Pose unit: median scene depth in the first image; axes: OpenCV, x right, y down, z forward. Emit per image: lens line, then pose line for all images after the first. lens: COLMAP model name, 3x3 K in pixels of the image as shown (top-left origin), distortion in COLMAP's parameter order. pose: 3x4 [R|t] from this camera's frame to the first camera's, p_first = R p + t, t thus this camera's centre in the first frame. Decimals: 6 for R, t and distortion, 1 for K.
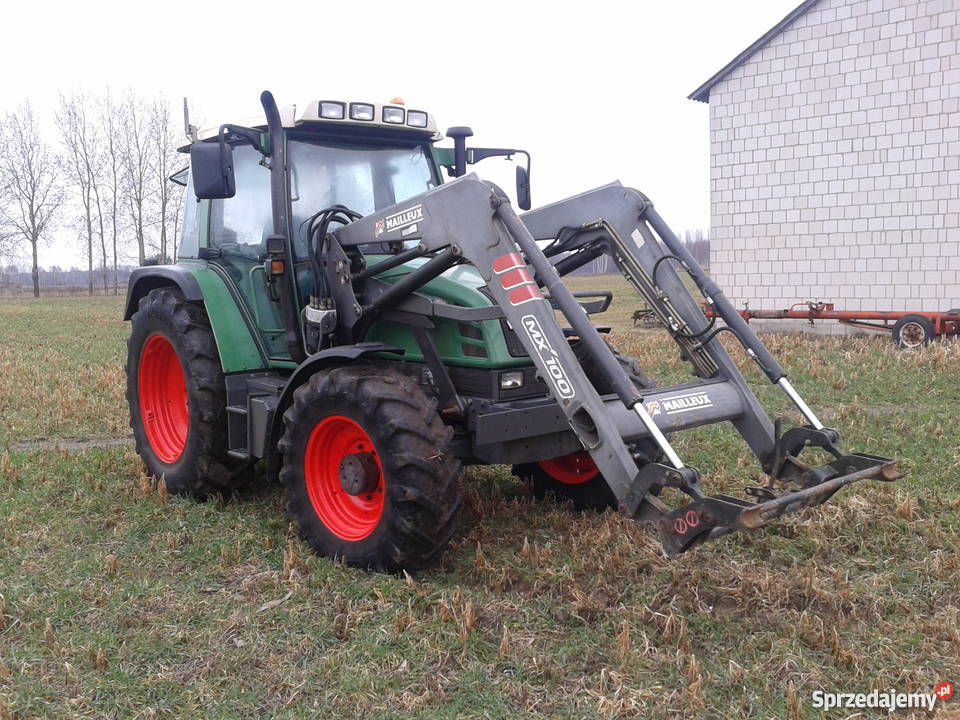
lens RADIAL K [[893.9, 0, 480.0], [0, 893.9, 360.0], [0, 0, 1]] dist [0.034735, -0.005906]
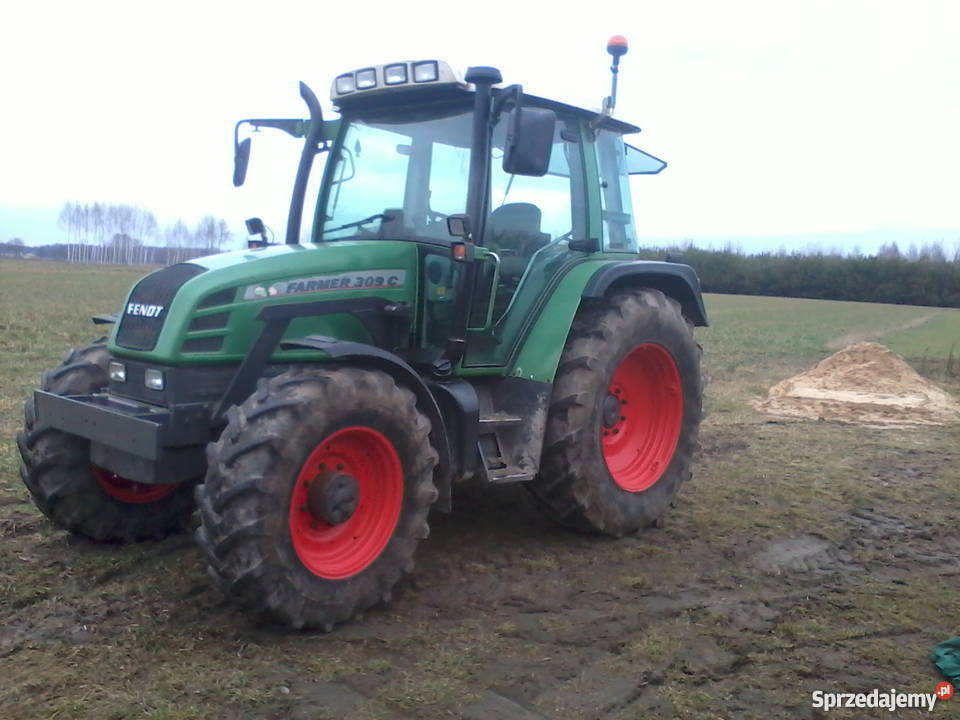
lens RADIAL K [[919.7, 0, 484.1], [0, 919.7, 371.7], [0, 0, 1]] dist [0.012642, -0.000216]
pose [[0.149675, 0.130214, -0.980123, 0.815908], [-0.156816, 0.981869, 0.106498, -0.108270], [0.976220, 0.137759, 0.167381, 1.003465]]
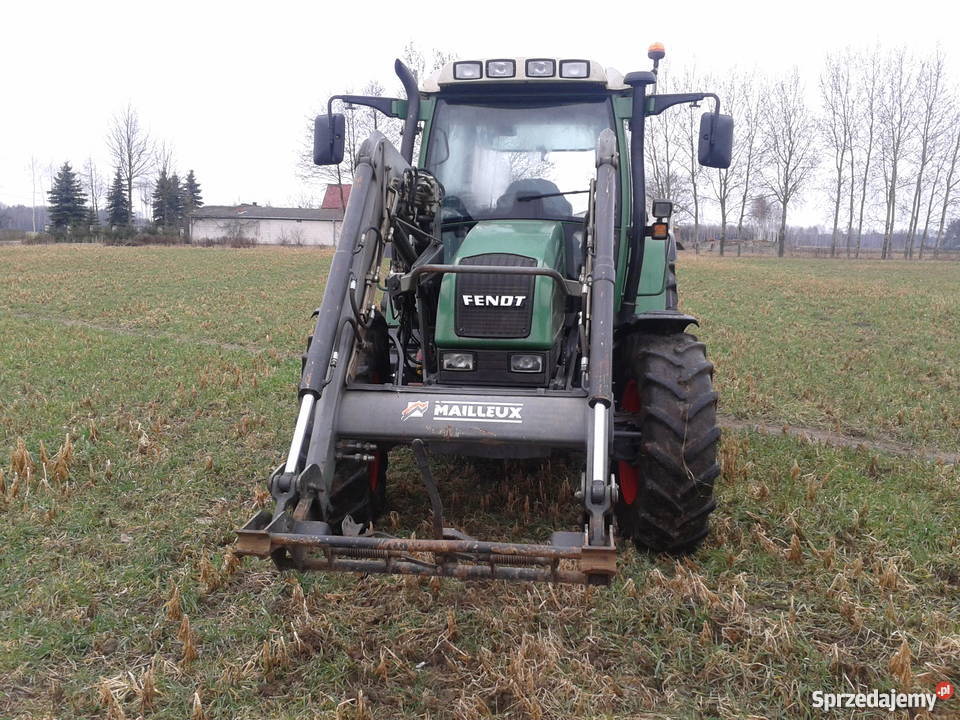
lens RADIAL K [[883.5, 0, 484.0], [0, 883.5, 392.9], [0, 0, 1]] dist [0.006340, -0.003056]
pose [[0.682598, 0.161268, -0.712778, 0.586239], [-0.103884, 0.986855, 0.123794, -0.050062], [0.723373, -0.010455, 0.690378, 0.332627]]
